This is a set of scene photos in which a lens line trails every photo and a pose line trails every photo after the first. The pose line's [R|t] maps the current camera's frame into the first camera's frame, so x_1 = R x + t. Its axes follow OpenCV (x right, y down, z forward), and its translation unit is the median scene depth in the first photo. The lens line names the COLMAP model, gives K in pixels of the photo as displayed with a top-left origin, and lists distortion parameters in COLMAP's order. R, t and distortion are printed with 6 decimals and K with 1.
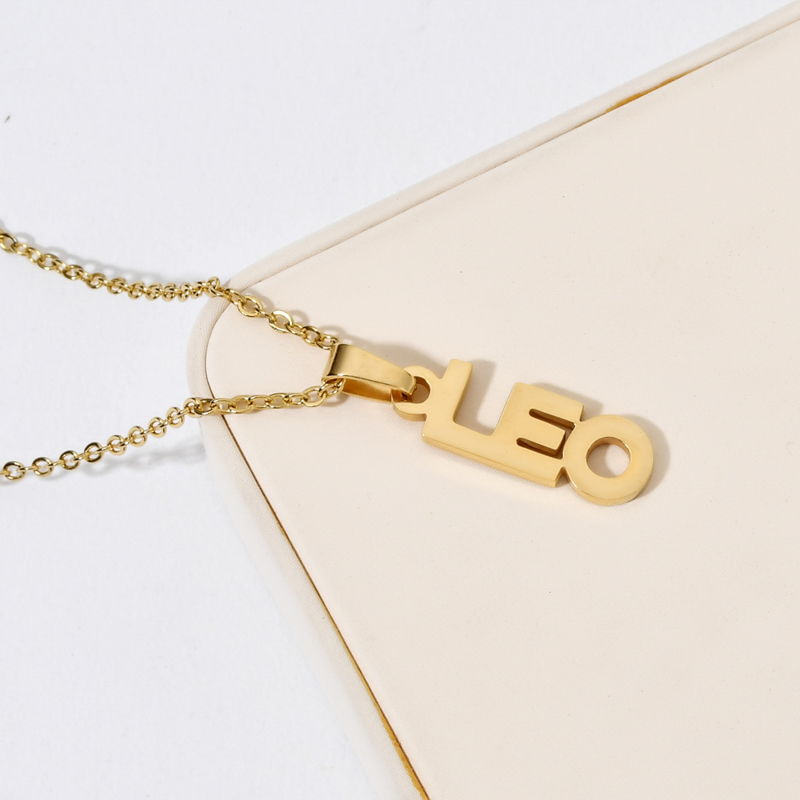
lens RADIAL K [[3325.4, 0, 399.2], [0, 3325.4, 396.3], [0, 0, 1]] dist [0.071417, 0.000000]
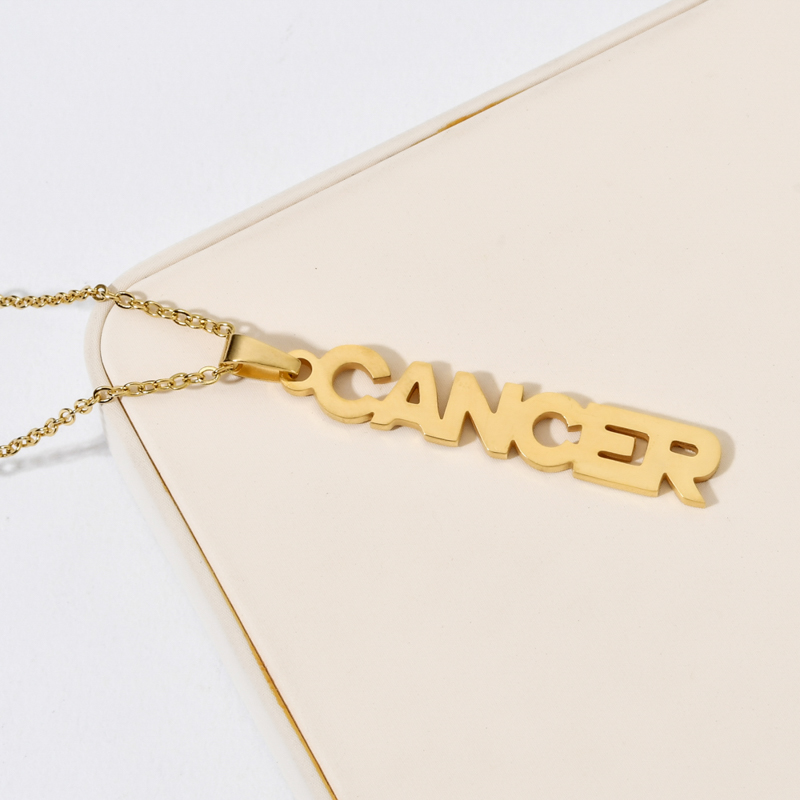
lens RADIAL K [[4182.2, 0, 397.4], [0, 4182.2, 400.5], [0, 0, 1]] dist [0.031320, 0.000000]
pose [[0.999937, -0.007051, 0.008685, 0.034070], [0.007061, 0.999974, -0.001142, 0.011226], [-0.008677, 0.001204, 0.999962, -0.480003]]
